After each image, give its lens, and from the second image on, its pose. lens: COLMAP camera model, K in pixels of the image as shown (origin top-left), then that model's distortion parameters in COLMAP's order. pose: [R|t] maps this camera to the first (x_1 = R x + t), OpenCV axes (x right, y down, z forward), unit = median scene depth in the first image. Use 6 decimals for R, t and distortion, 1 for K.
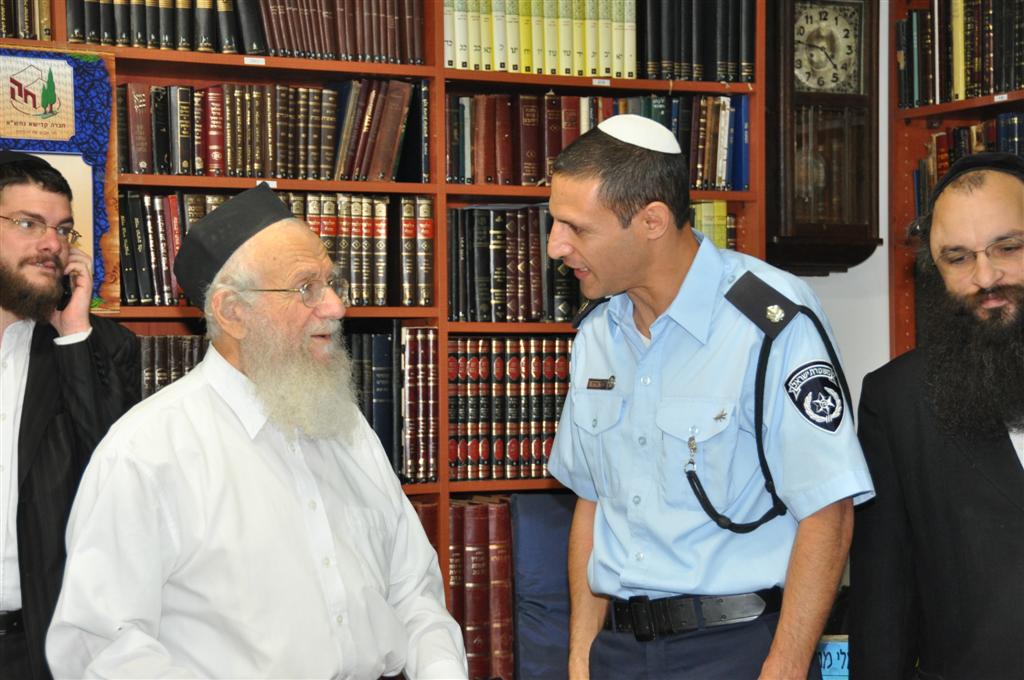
lens RADIAL K [[2495.5, 0, 523.1], [0, 2495.5, 361.1], [0, 0, 1]] dist [0.542768, 0.000000]
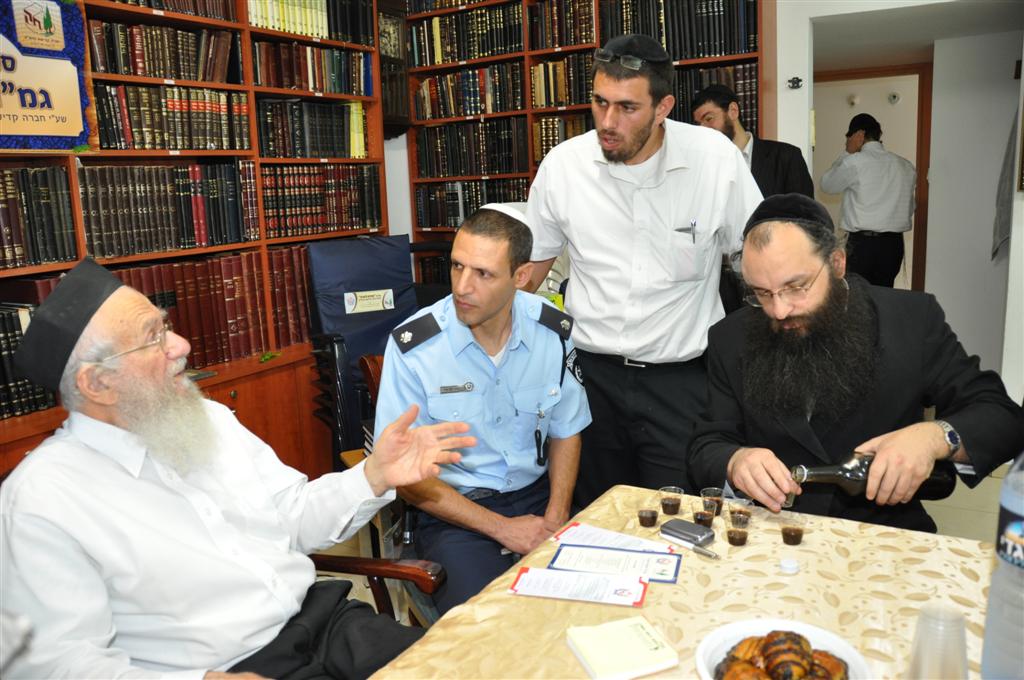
lens RADIAL K [[809.1, 0, 523.7], [0, 809.1, 345.8], [0, 0, 1]] dist [-0.162180, 0.111998]
pose [[0.853333, -0.126976, 0.505668, -0.184766], [0.036343, 0.982017, 0.185260, 0.021982], [-0.520098, -0.139711, 0.842602, 0.353194]]
